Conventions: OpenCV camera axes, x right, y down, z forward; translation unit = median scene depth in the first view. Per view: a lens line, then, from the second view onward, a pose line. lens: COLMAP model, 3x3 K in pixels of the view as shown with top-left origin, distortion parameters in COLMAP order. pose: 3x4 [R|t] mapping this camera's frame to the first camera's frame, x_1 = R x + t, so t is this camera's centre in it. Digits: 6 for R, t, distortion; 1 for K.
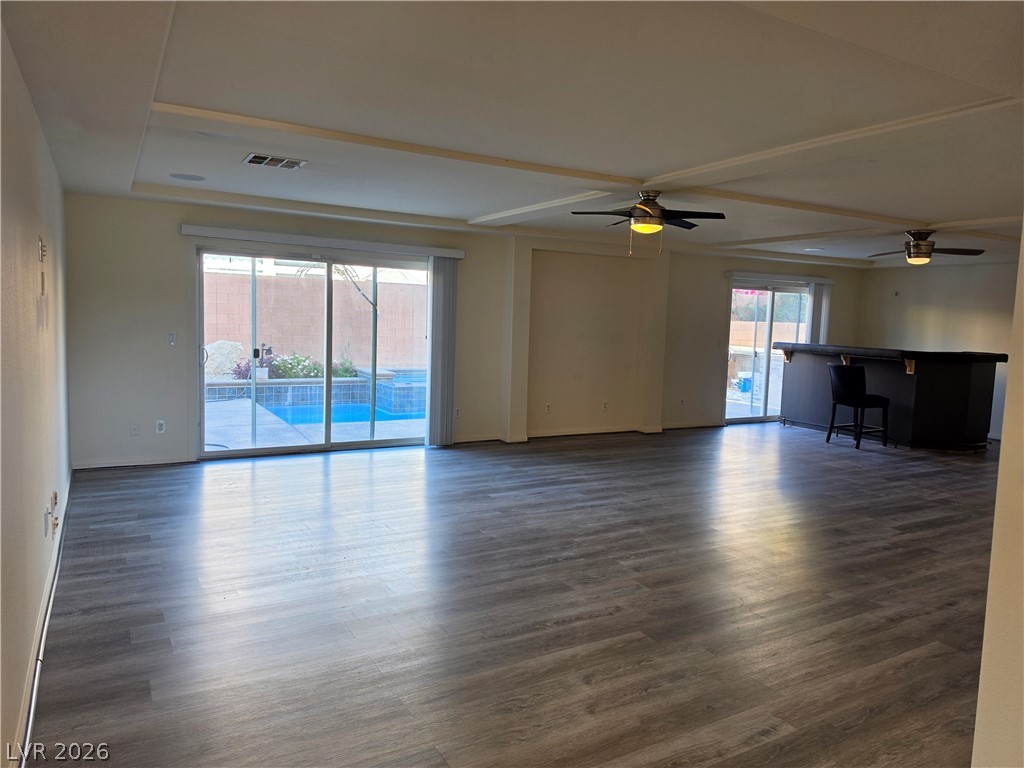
lens RADIAL K [[712.6, 0, 517.9], [0, 712.6, 379.0], [0, 0, 1]] dist [0.045497, -0.053151]
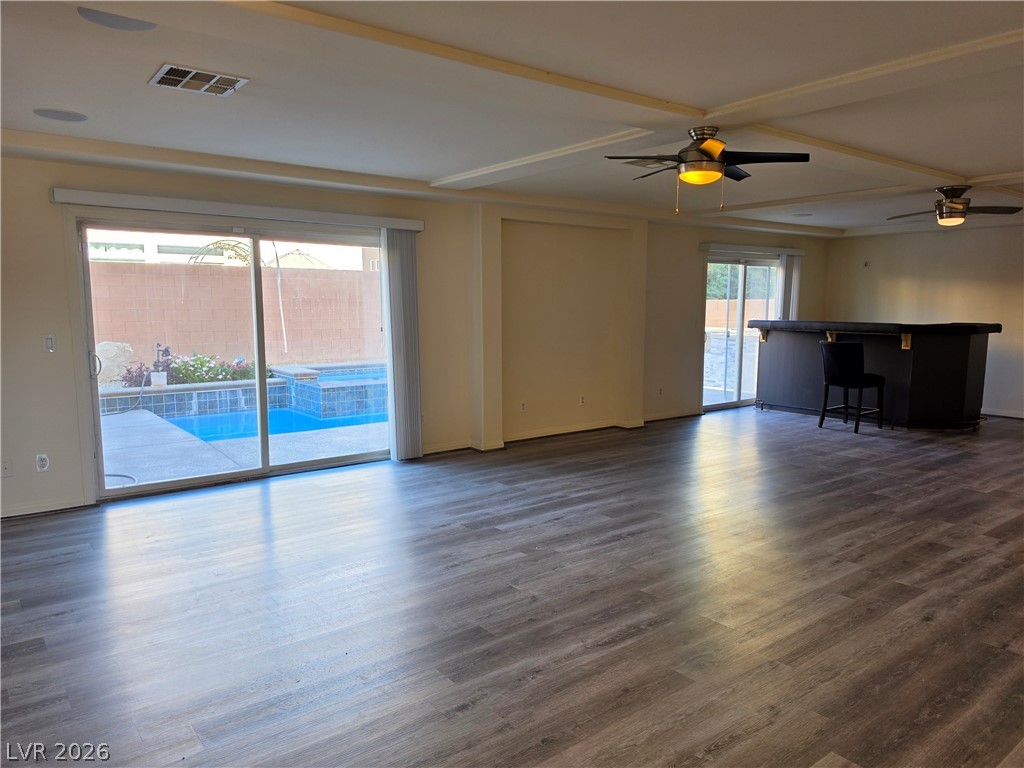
lens RADIAL K [[712.6, 0, 507.1], [0, 712.6, 391.0], [0, 0, 1]] dist [0.045497, -0.053151]
pose [[0.991088, -0.048230, 0.124167, -0.095216], [0.043821, 0.998316, 0.038002, -0.013439], [-0.125791, -0.032222, 0.991533, 0.177208]]
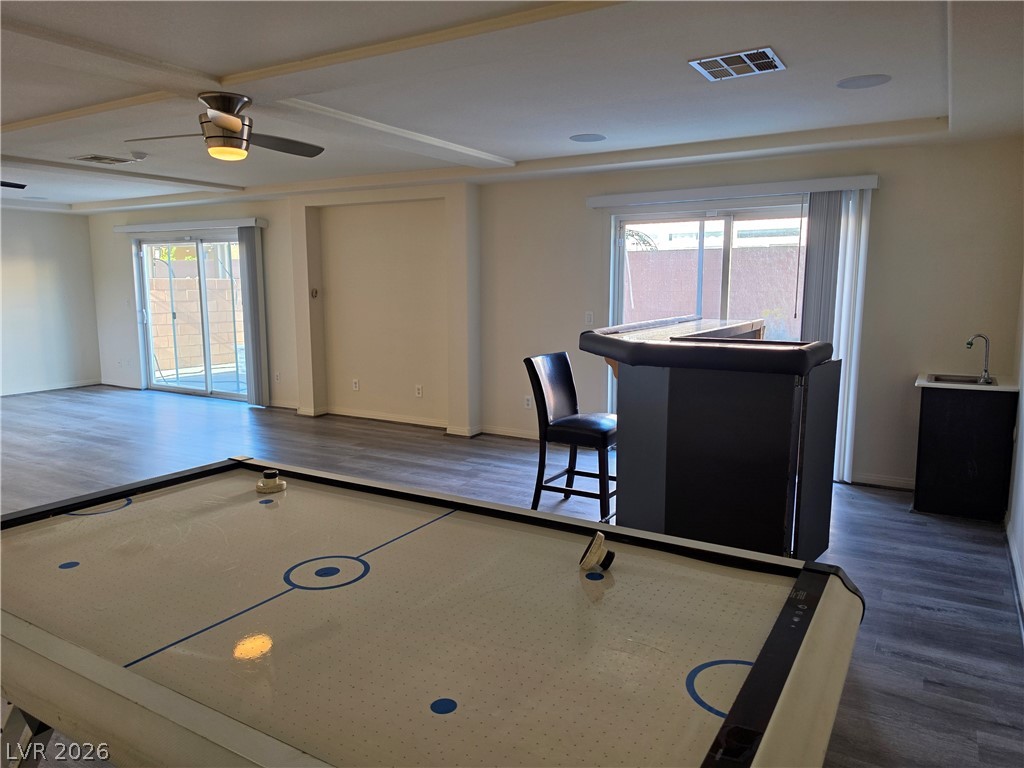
lens RADIAL K [[712.6, 0, 512.6], [0, 712.6, 387.5], [0, 0, 1]] dist [0.045497, -0.053151]
pose [[0.476218, 0.094792, -0.874203, 1.075061], [-0.065151, 0.995244, 0.072426, -0.038895], [0.876910, 0.022464, 0.480129, 0.872467]]
